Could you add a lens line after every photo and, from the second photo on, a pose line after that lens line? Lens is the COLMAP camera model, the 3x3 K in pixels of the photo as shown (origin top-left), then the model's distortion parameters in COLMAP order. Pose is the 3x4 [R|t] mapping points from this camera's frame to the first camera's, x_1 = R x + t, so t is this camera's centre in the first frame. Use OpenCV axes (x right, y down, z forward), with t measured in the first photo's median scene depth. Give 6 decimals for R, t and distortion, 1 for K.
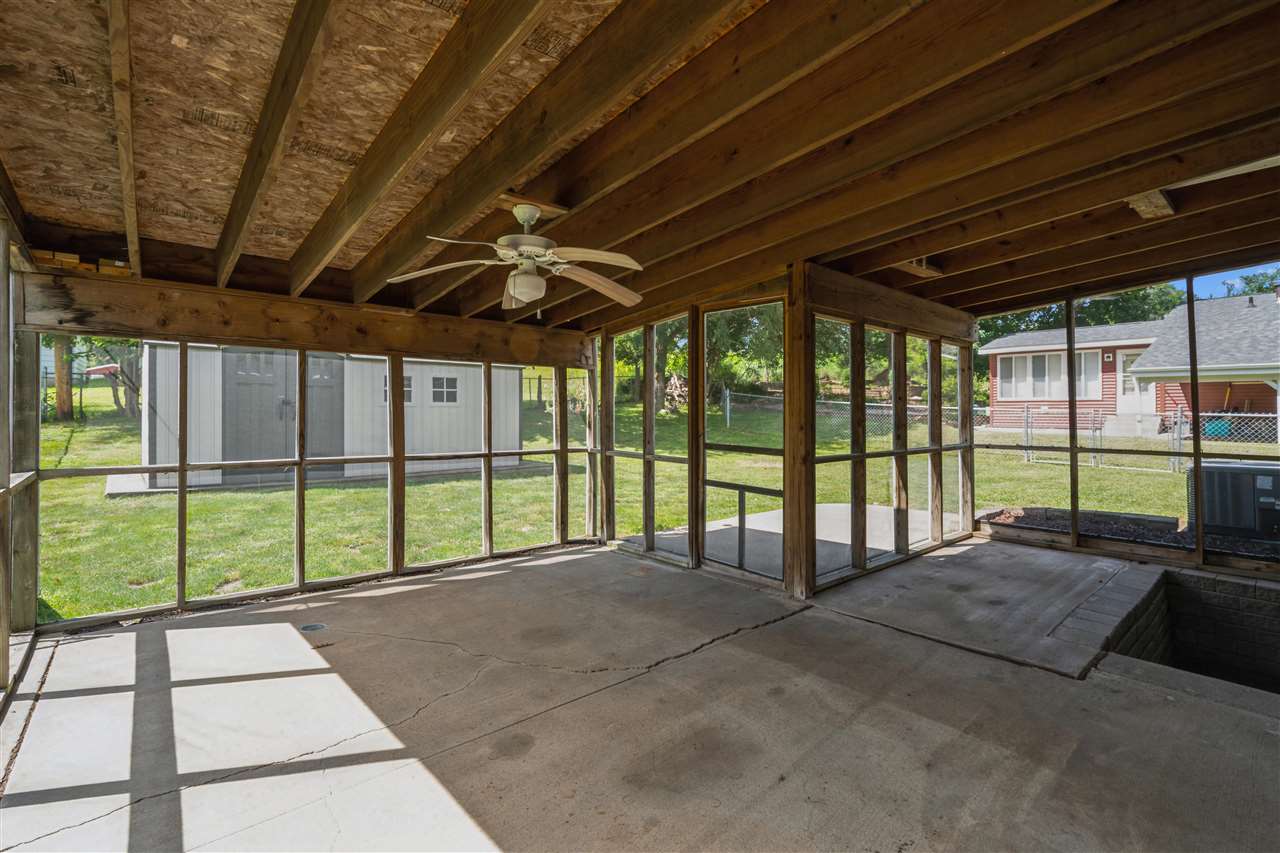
lens RADIAL K [[583.0, 0, 644.5], [0, 583.0, 427.1], [0, 0, 1]] dist [-0.008102, 0.001751]
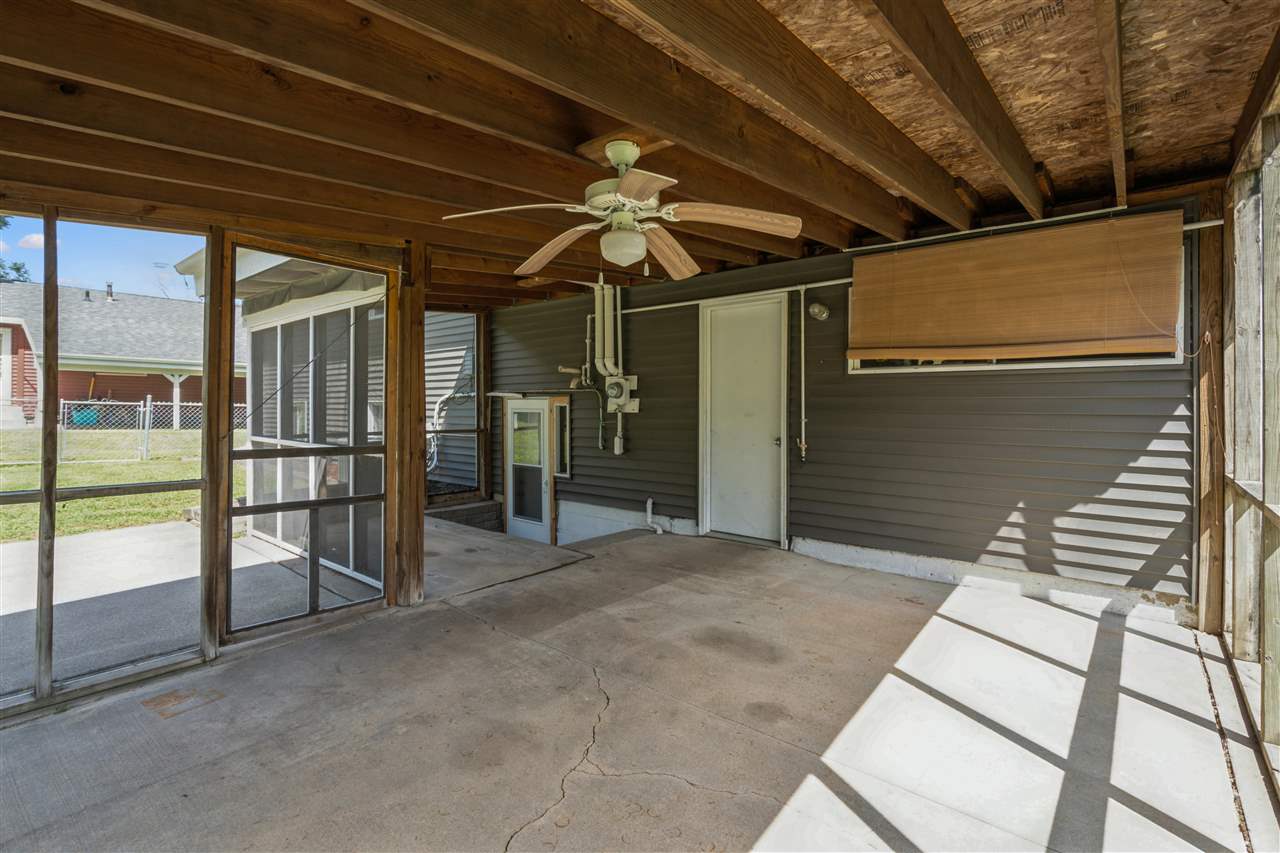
lens RADIAL K [[583.0, 0, 663.6], [0, 583.0, 393.2], [0, 0, 1]] dist [-0.008102, 0.001751]
pose [[-0.180431, 0.020577, 0.983372, -0.946715], [0.017517, 0.999690, -0.017705, -0.019858], [-0.983432, 0.014031, -0.180735, 1.028388]]
